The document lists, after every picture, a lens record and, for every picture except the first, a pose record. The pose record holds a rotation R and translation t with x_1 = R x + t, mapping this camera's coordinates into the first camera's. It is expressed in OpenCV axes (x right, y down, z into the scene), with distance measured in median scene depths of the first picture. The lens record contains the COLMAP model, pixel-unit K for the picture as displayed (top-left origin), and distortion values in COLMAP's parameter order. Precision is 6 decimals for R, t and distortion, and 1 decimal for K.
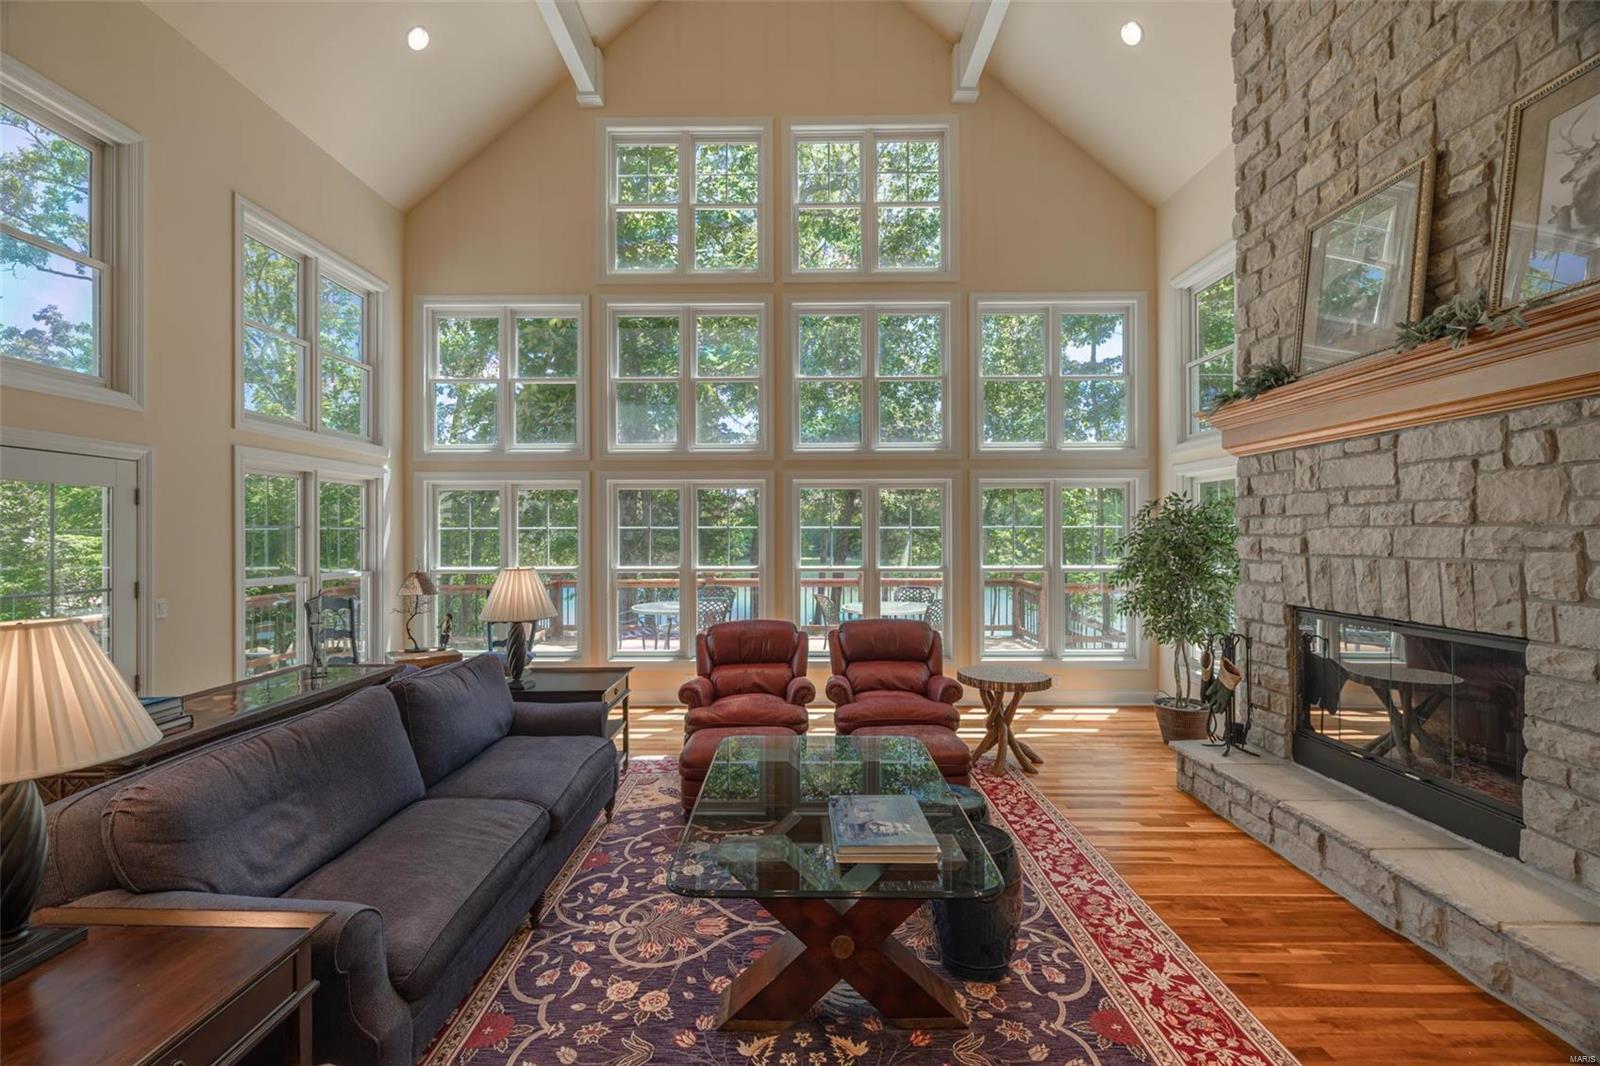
lens RADIAL K [[665.4, 0, 792.7], [0, 665.4, 532.3], [0, 0, 1]] dist [-0.002056, -0.000018]
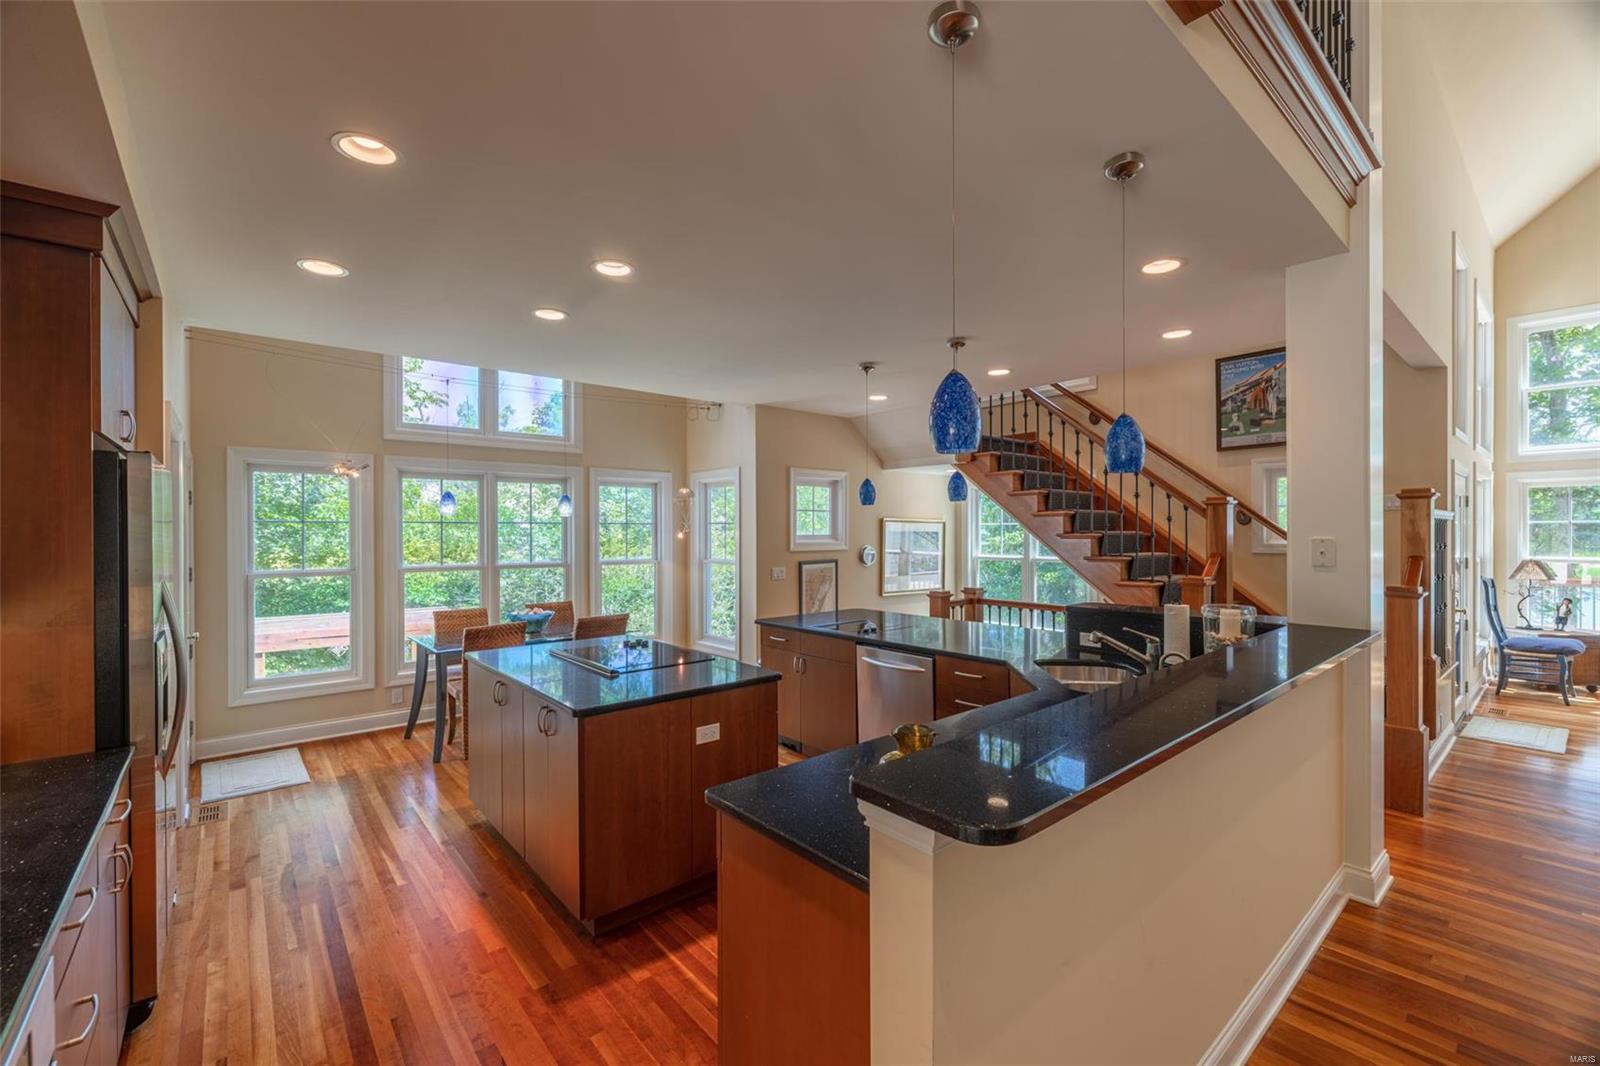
lens RADIAL K [[665.4, 0, 792.7], [0, 665.4, 532.3], [0, 0, 1]] dist [-0.002056, -0.000018]
pose [[0.649450, 0.005042, -0.760388, -0.538005], [0.000379, 0.999976, 0.006954, 0.005315], [0.760404, -0.004805, 0.649432, -0.730381]]
